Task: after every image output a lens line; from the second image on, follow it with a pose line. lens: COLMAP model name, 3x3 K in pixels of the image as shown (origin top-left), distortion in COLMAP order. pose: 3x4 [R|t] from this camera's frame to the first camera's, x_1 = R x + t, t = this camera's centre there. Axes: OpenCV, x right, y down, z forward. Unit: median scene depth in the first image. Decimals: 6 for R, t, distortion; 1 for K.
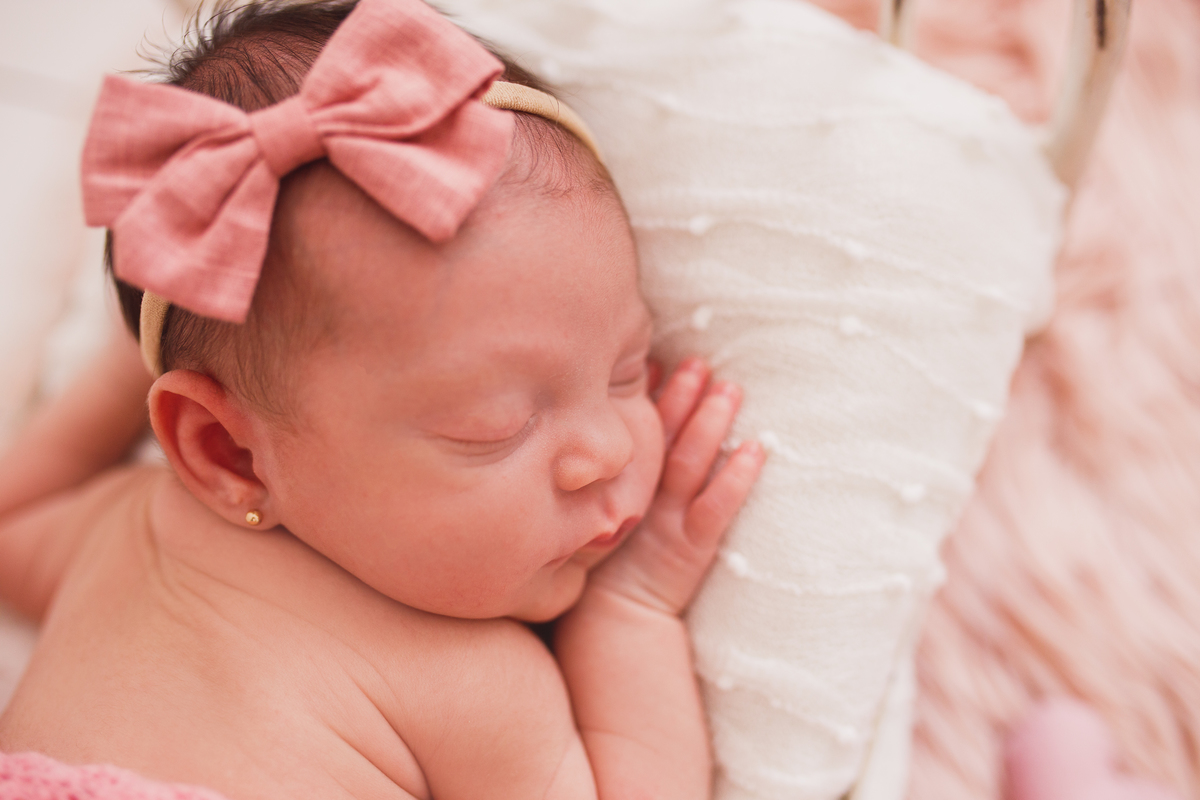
lens RADIAL K [[1206.9, 0, 600.0], [0, 1206.9, 400.0], [0, 0, 1]] dist [-0.072148, 0.025097]
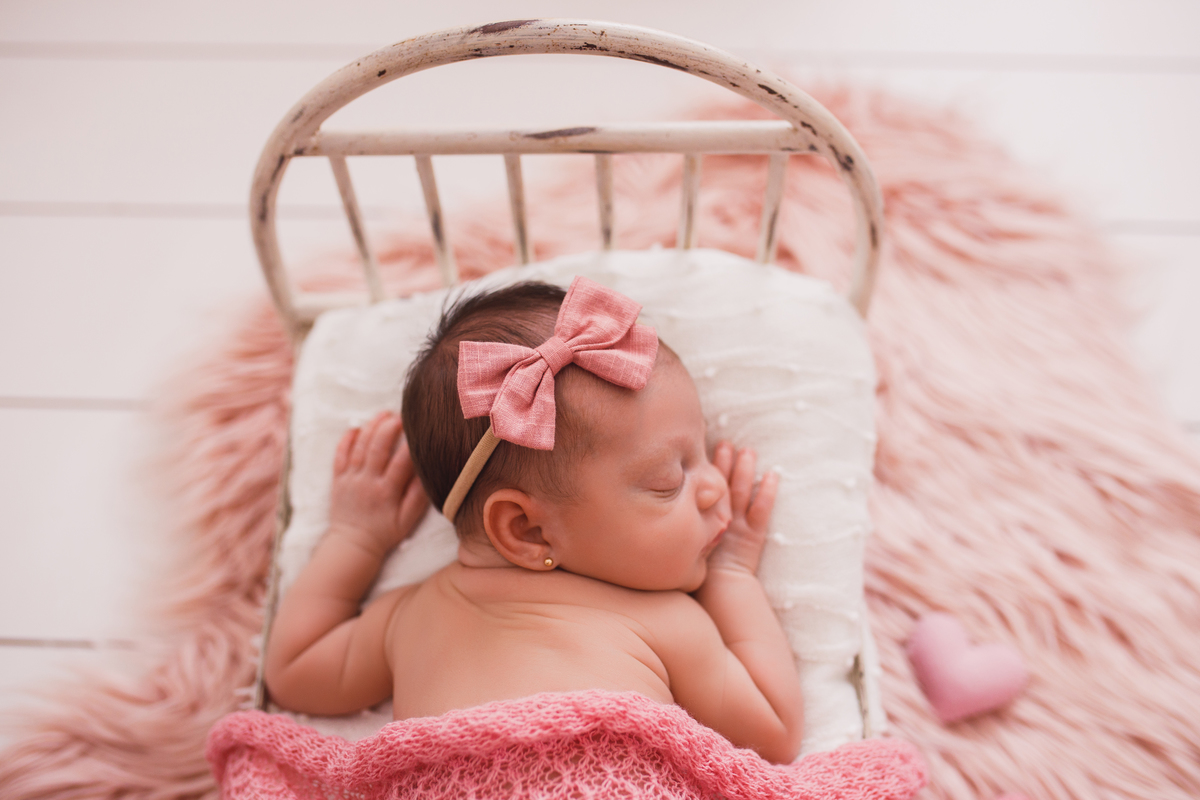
lens RADIAL K [[1206.9, 0, 600.0], [0, 1206.9, 400.0], [0, 0, 1]] dist [-0.072148, 0.025097]
pose [[0.942973, -0.190034, 0.273292, -0.687604], [0.237381, 0.959467, -0.151898, 0.162162], [-0.233349, 0.208110, 0.949862, -0.849809]]
